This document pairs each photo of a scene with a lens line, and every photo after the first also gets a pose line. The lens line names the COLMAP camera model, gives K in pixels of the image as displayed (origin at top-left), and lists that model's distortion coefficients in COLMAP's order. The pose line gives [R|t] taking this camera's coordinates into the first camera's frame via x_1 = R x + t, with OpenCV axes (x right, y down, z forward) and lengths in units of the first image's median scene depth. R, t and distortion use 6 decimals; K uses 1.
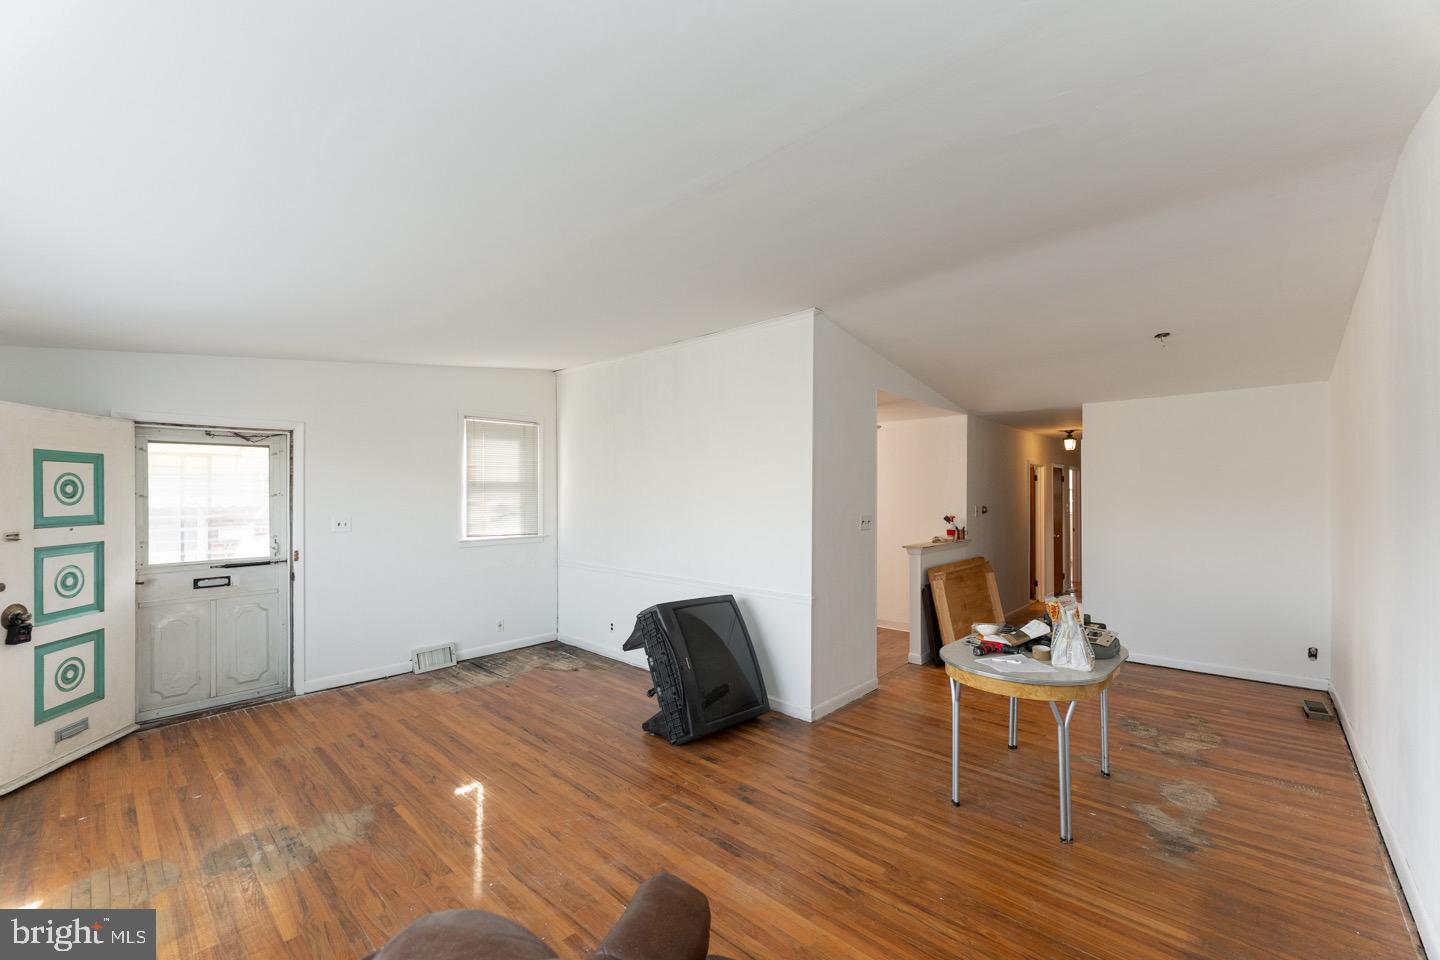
lens RADIAL K [[582.9, 0, 720.0], [0, 582.9, 485.5], [0, 0, 1]] dist [0.001475, 0.000018]
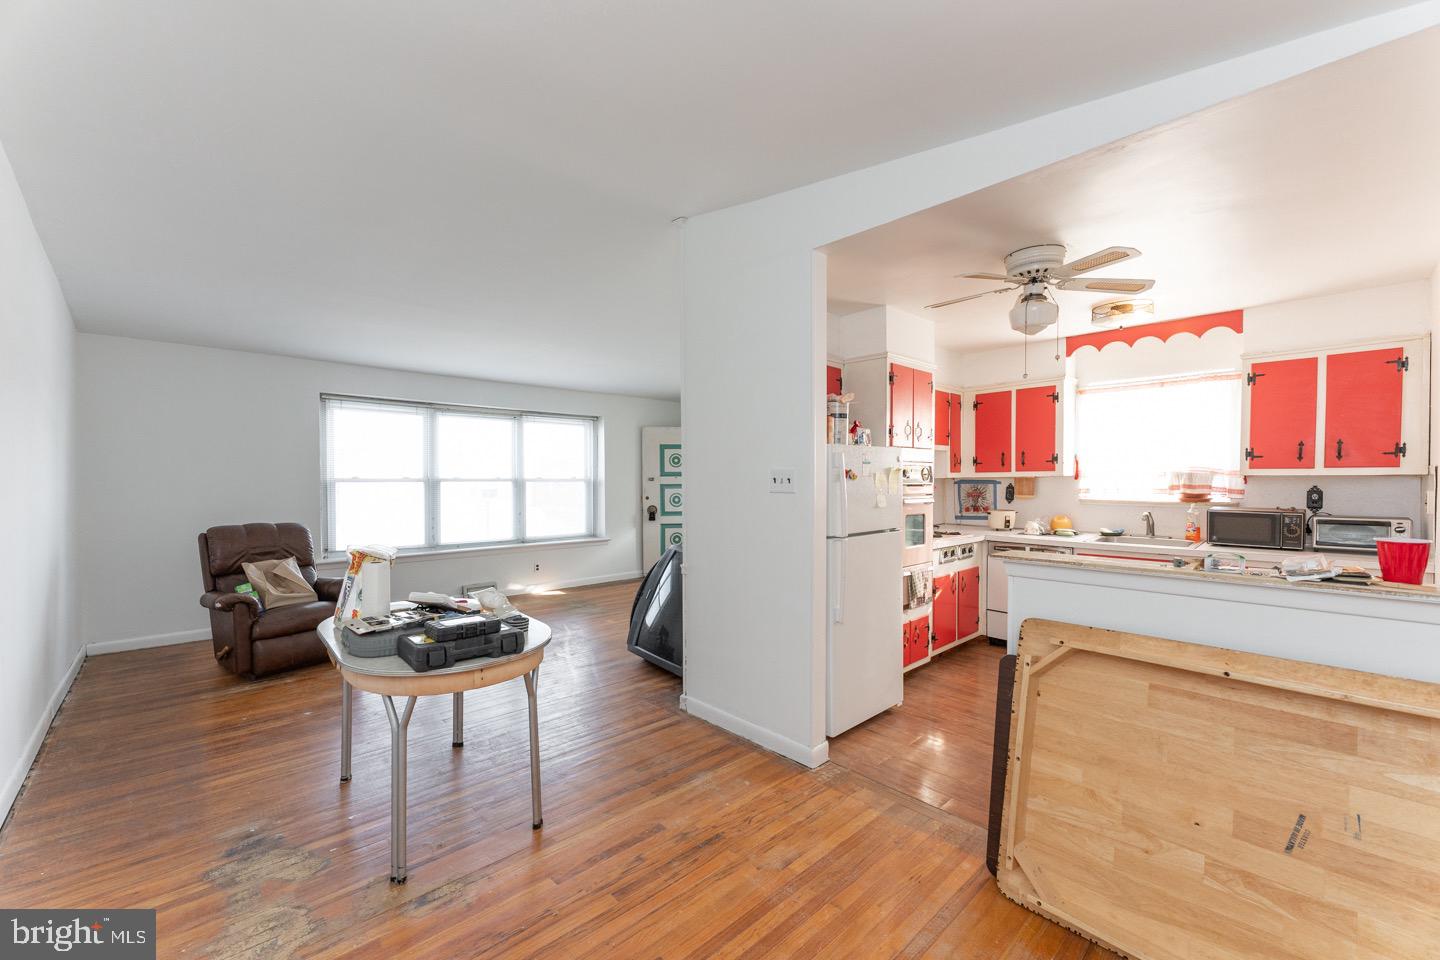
lens RADIAL K [[582.9, 0, 720.0], [0, 582.9, 485.5], [0, 0, 1]] dist [0.001475, 0.000018]
pose [[-0.074192, 0.012815, -0.997162, 1.269577], [0.012473, 0.999851, 0.011922, 0.085158], [0.997166, -0.011554, -0.074341, 1.420919]]
